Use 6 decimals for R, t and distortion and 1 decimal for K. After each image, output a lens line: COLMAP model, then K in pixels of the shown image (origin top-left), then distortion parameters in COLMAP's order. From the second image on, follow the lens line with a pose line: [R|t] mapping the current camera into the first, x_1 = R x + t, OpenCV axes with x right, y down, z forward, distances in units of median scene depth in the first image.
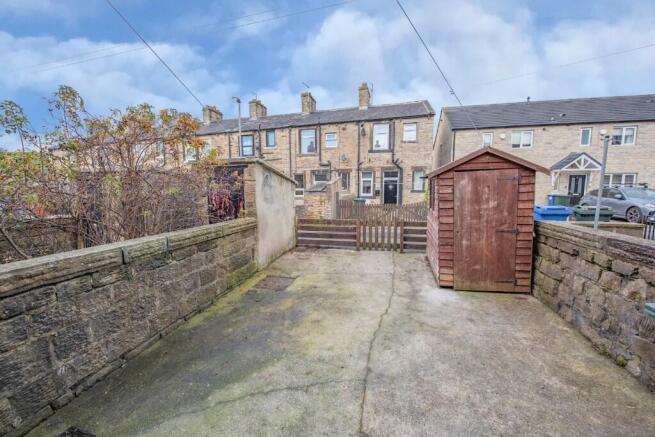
lens RADIAL K [[282.9, 0, 327.5], [0, 282.9, 218.5], [0, 0, 1]] dist [-0.000606, -0.000445]
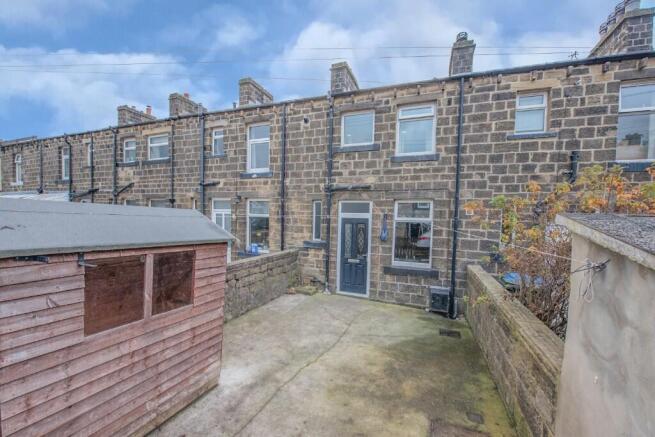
lens RADIAL K [[282.9, 0, 327.5], [0, 282.9, 218.5], [0, 0, 1]] dist [-0.000606, -0.000445]
pose [[-0.994004, -0.023429, 0.106802, 0.030037], [-0.011950, 0.994201, 0.106876, -0.337579], [-0.108687, 0.104959, -0.988519, 1.940135]]
